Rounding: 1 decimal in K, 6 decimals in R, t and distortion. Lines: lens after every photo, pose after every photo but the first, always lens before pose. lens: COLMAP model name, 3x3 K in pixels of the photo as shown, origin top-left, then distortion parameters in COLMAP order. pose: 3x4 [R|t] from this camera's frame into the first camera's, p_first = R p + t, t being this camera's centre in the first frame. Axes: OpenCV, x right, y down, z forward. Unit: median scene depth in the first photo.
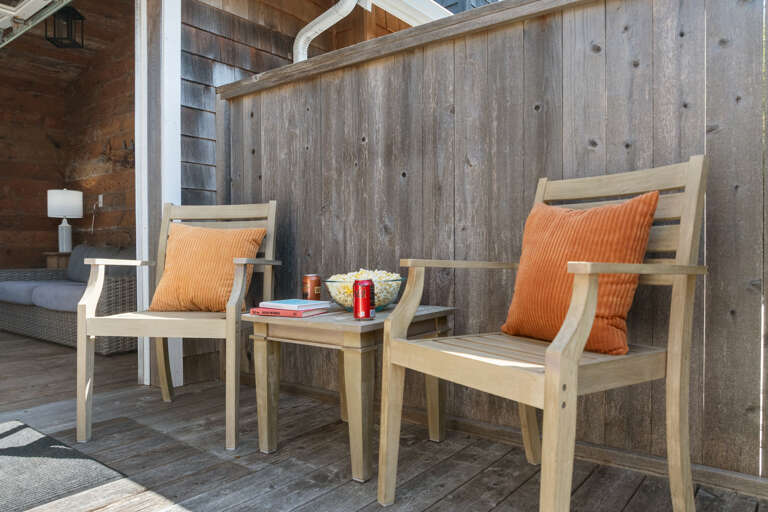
lens RADIAL K [[551.5, 0, 383.5], [0, 551.5, 253.7], [0, 0, 1]] dist [-0.034972, -0.006143]
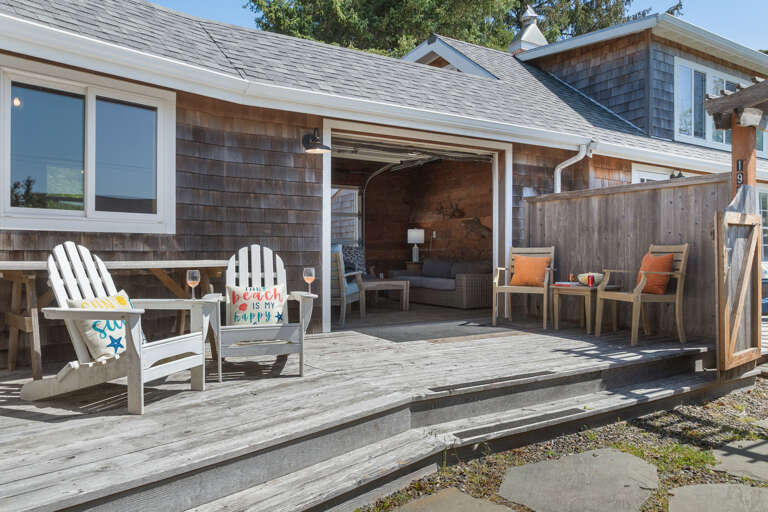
lens RADIAL K [[551.5, 0, 370.4], [0, 551.5, 256.1], [0, 0, 1]] dist [-0.034972, -0.006143]
pose [[0.925466, 0.008907, -0.378726, -0.012748], [-0.010983, 0.999934, -0.003321, -0.033815], [0.378672, 0.007233, 0.925503, -1.994908]]
